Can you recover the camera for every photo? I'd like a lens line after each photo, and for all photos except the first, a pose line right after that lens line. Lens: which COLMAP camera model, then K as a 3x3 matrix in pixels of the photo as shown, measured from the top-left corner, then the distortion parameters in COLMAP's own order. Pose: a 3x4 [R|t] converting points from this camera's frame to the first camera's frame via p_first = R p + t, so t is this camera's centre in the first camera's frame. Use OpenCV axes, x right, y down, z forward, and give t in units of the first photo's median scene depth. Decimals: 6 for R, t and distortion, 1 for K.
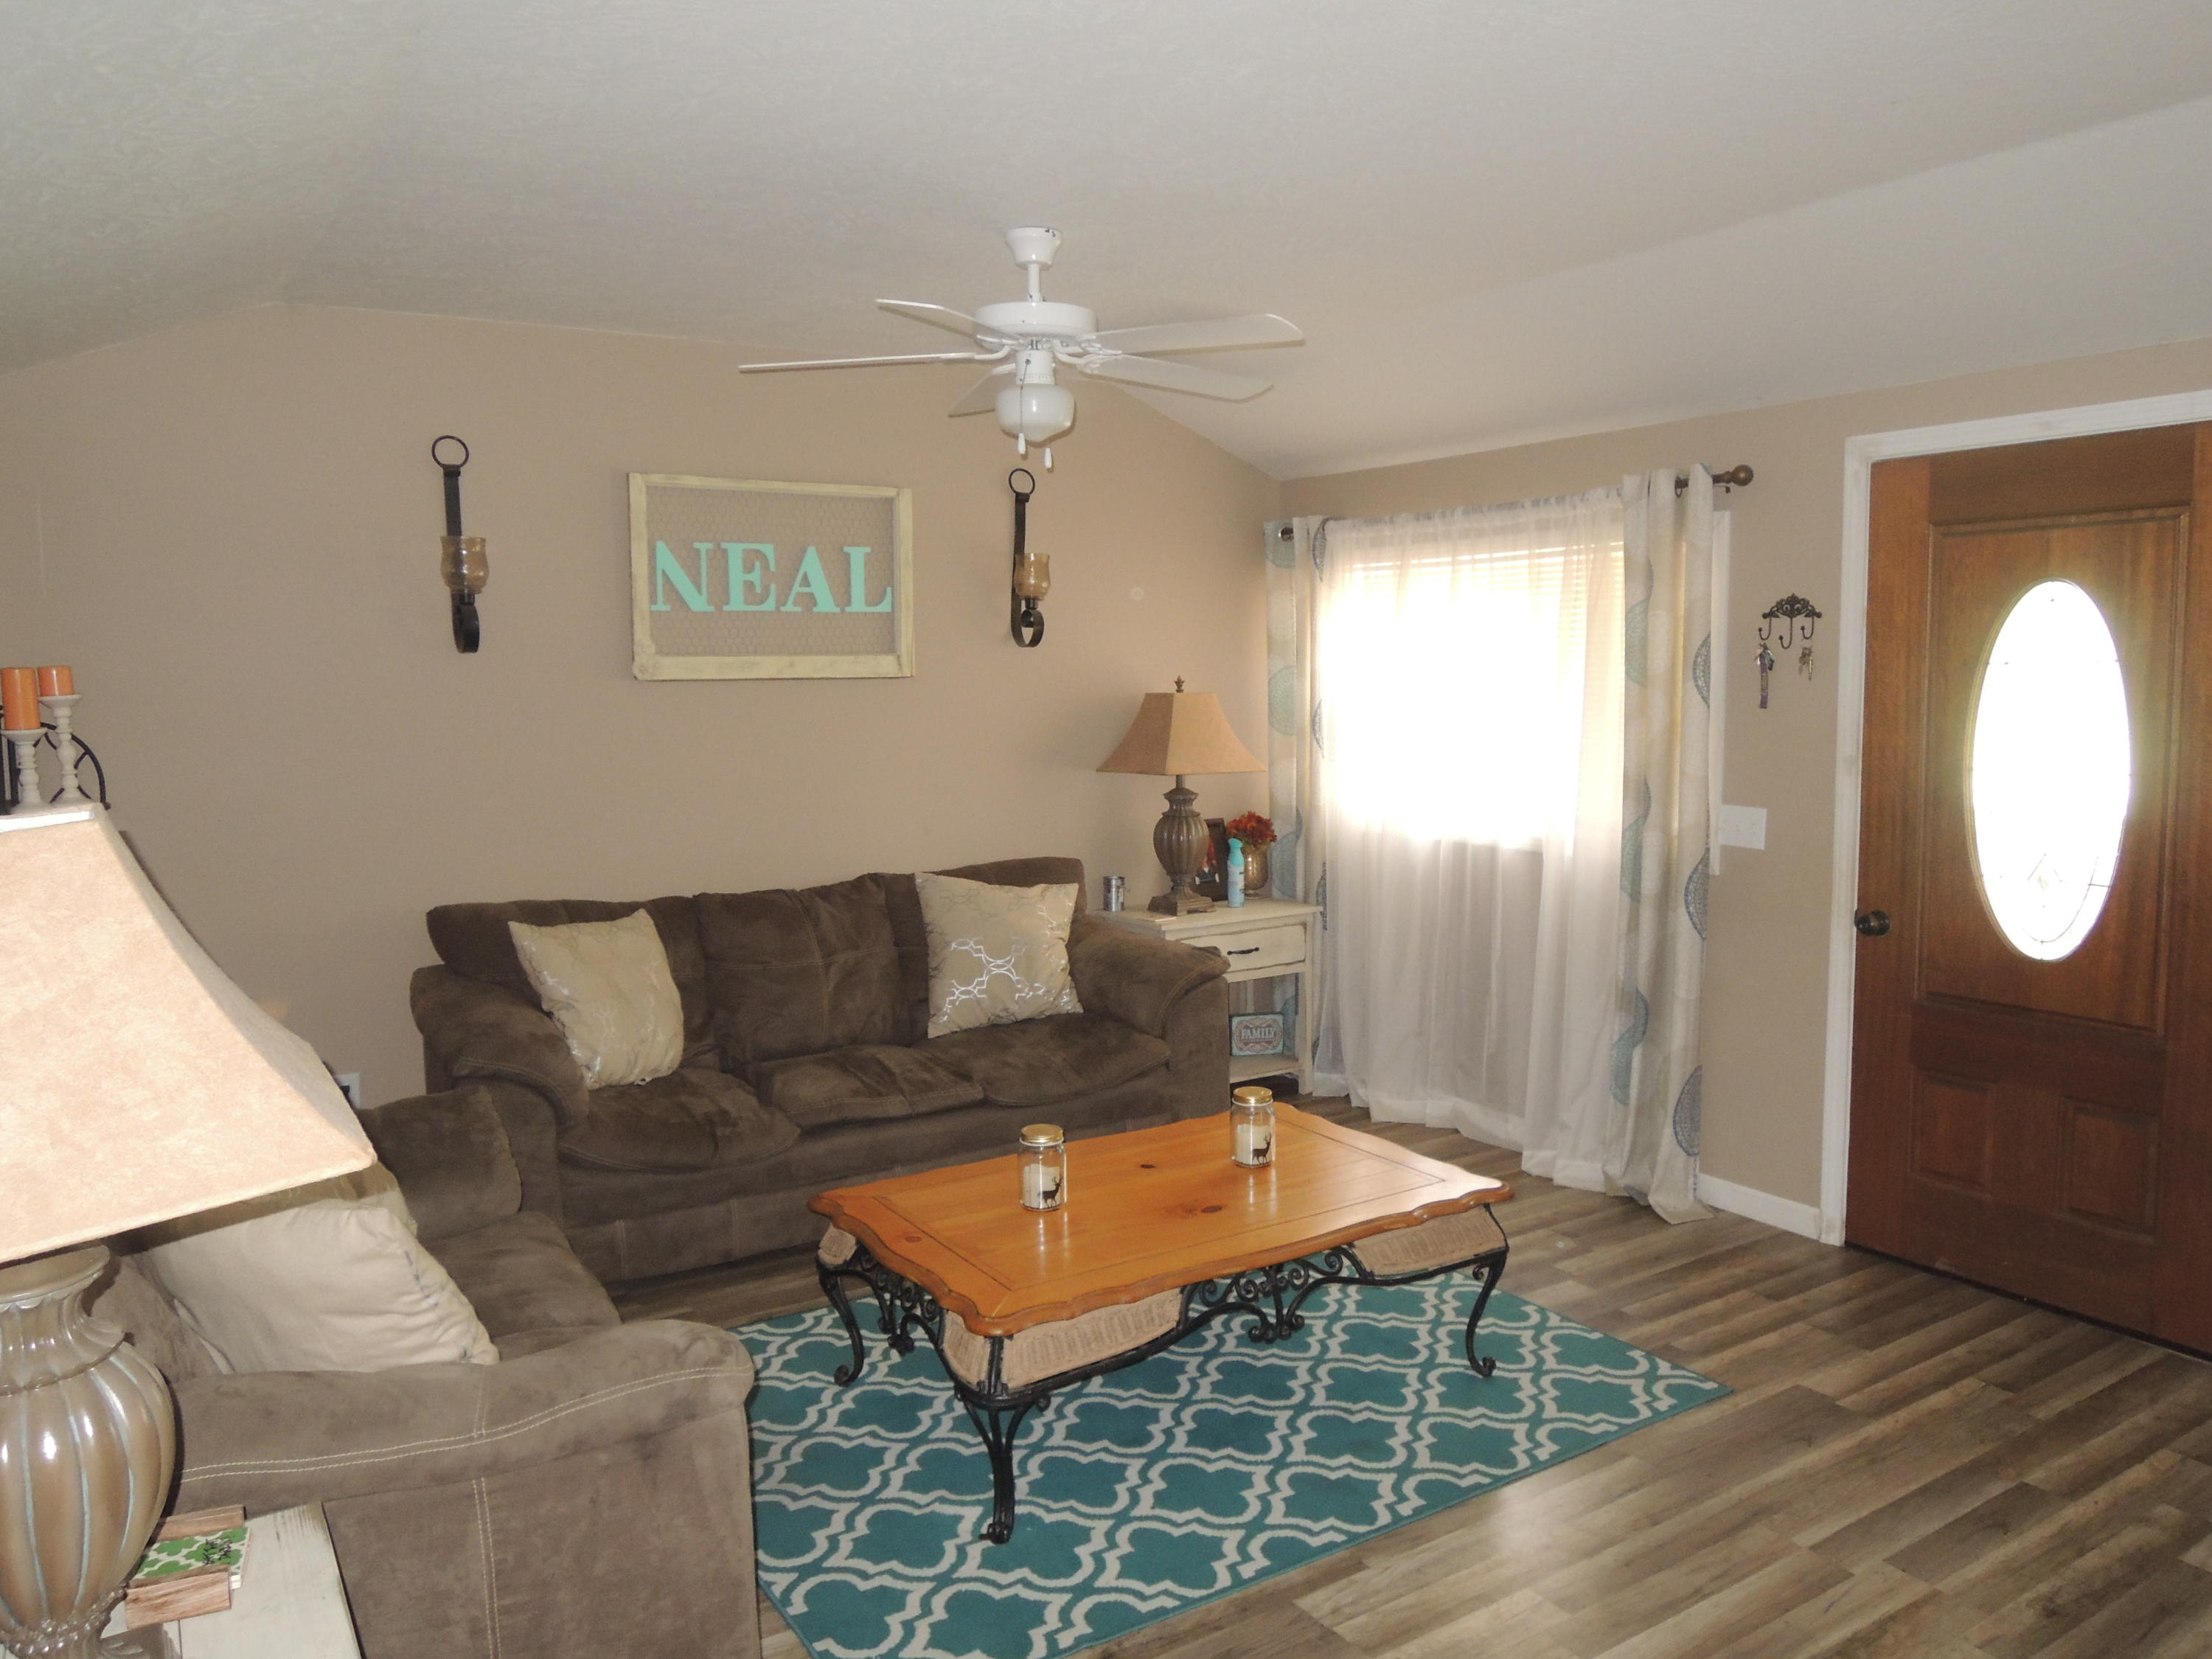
lens RADIAL K [[1594.0, 0, 1110.5], [0, 1594.0, 823.4], [0, 0, 1]] dist [-0.013615, -0.006542]
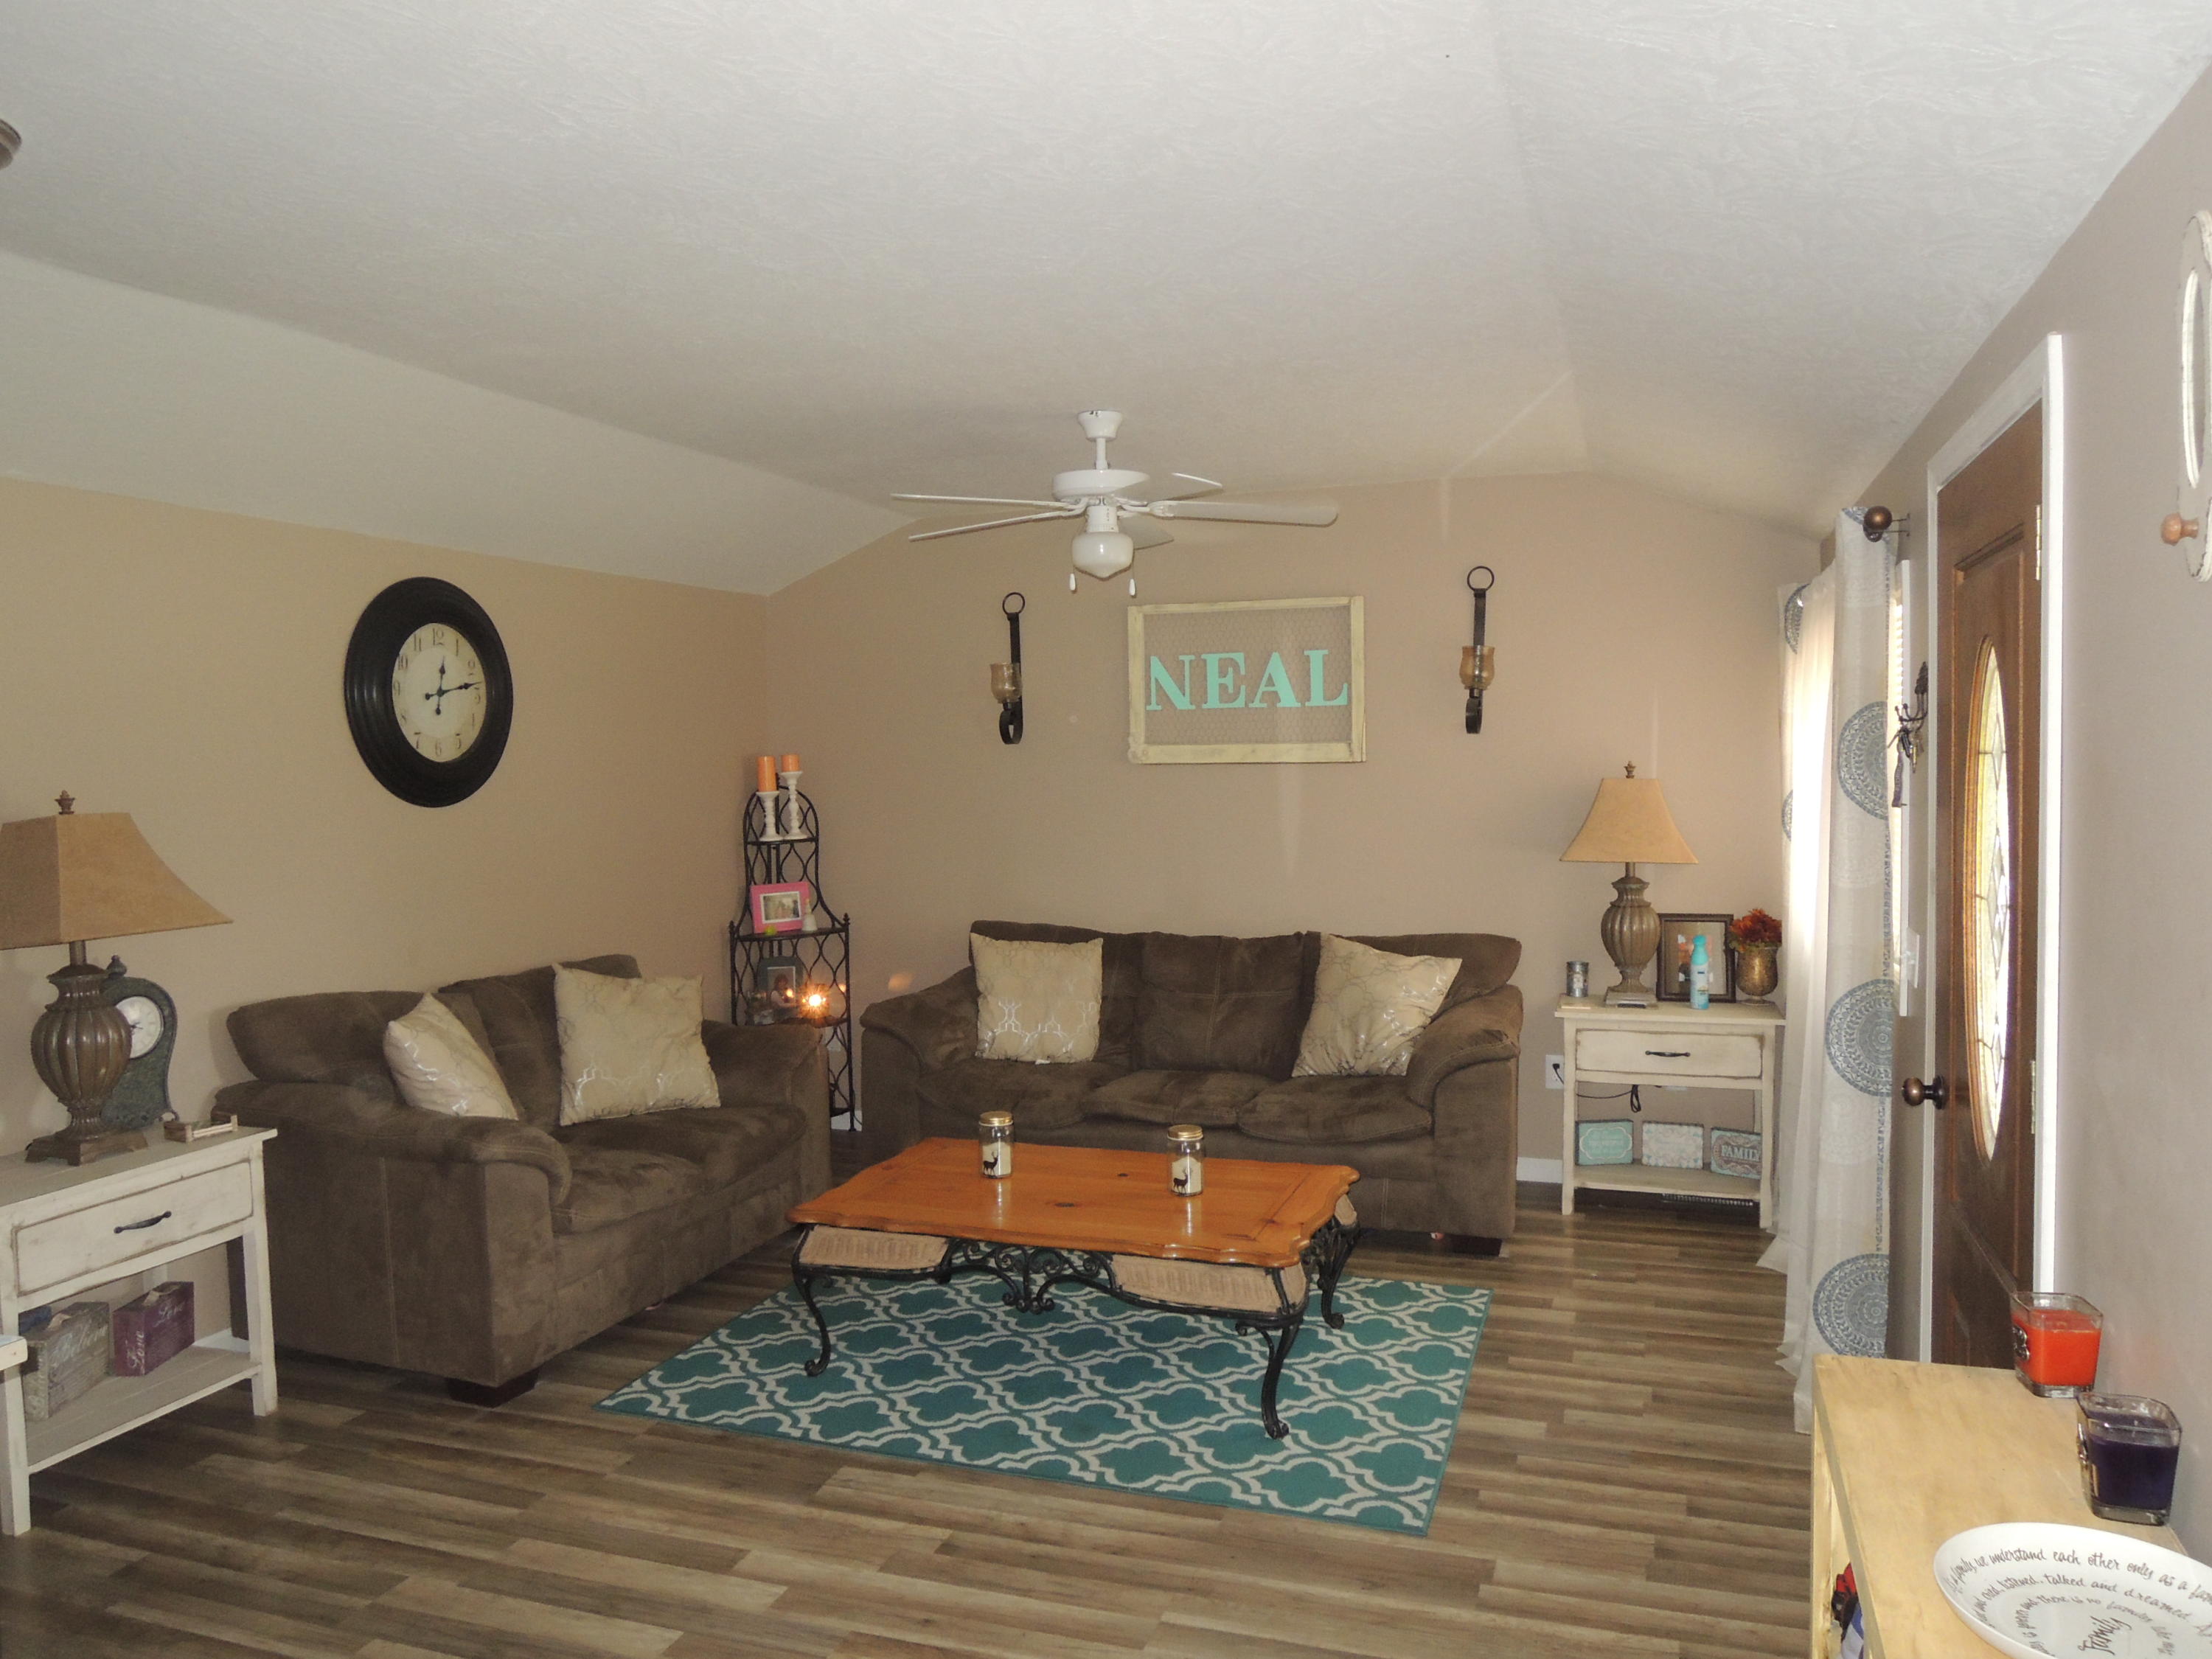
lens RADIAL K [[1594.0, 0, 1113.2], [0, 1594.0, 833.6], [0, 0, 1]] dist [-0.013615, -0.006542]
pose [[0.611383, 0.039481, -0.790350, 0.761996], [-0.070022, 0.997536, -0.004336, -0.027341], [0.788231, 0.057993, 0.612641, 0.199637]]
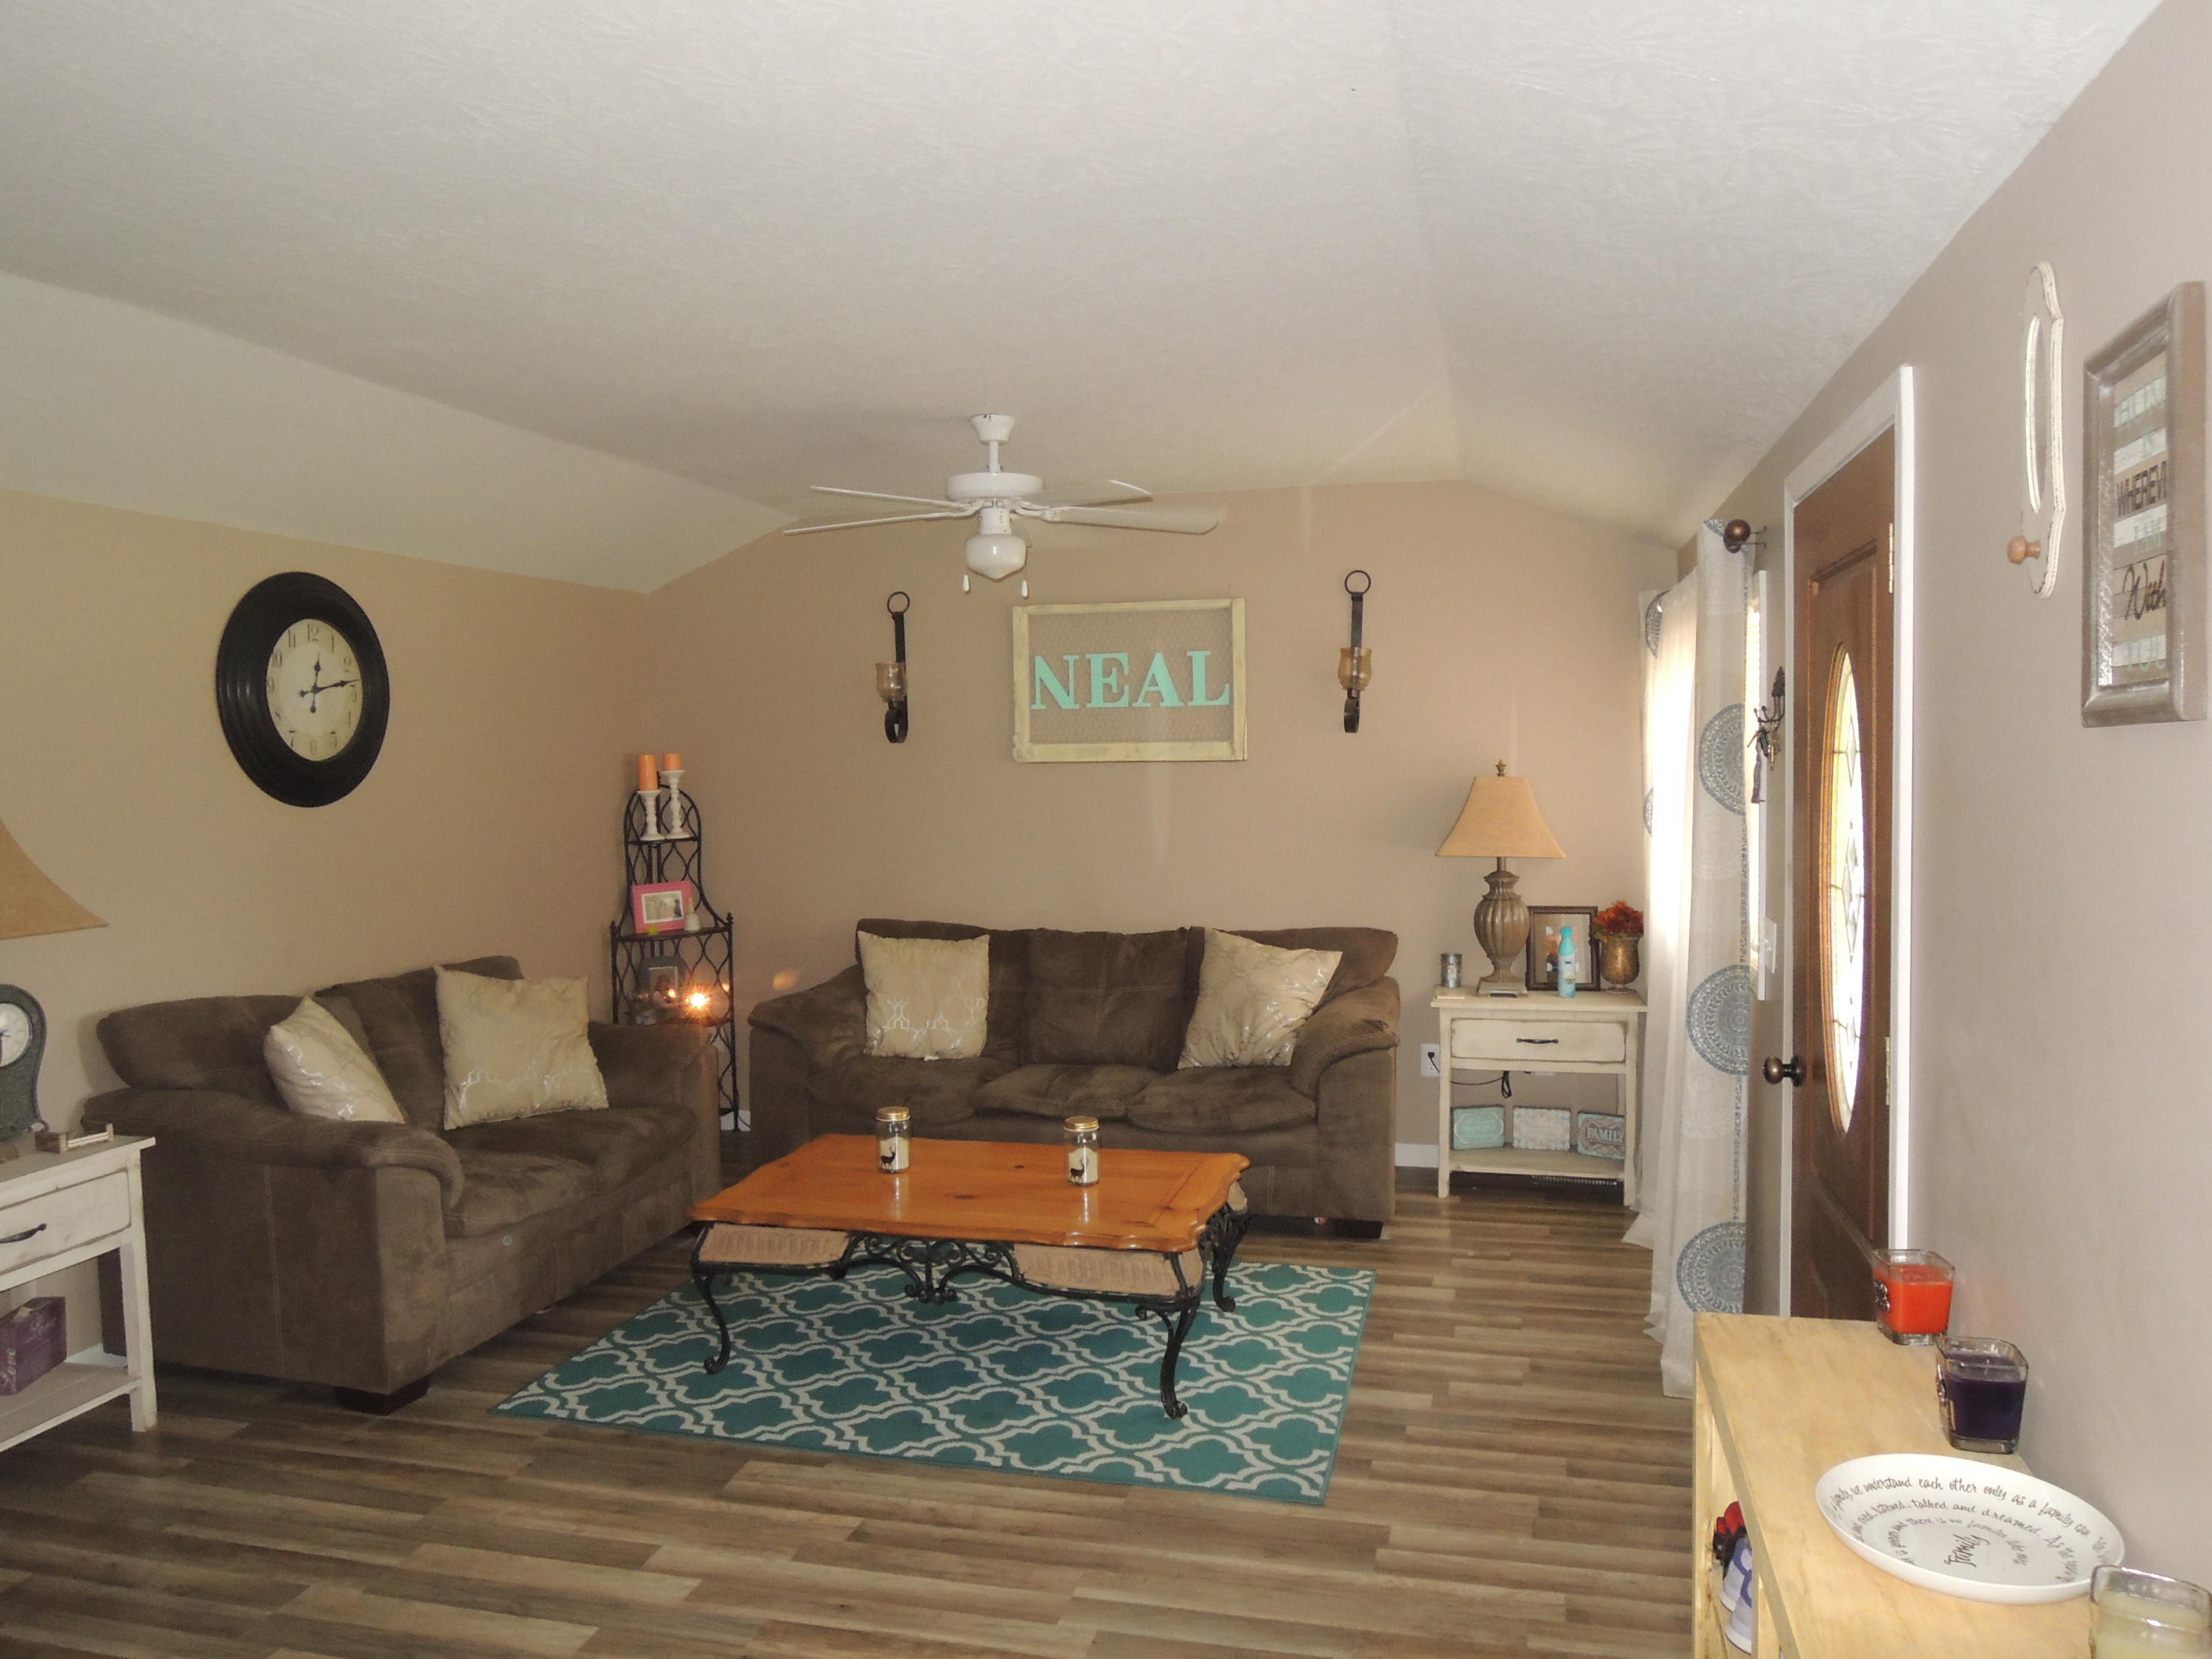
lens RADIAL K [[1594.0, 0, 1113.5], [0, 1594.0, 834.2], [0, 0, 1]] dist [-0.013615, -0.006542]
pose [[0.676772, 0.037996, -0.735212, 0.763986], [-0.065465, 0.997817, -0.008694, -0.025397], [0.733277, 0.054014, 0.677782, 0.174024]]
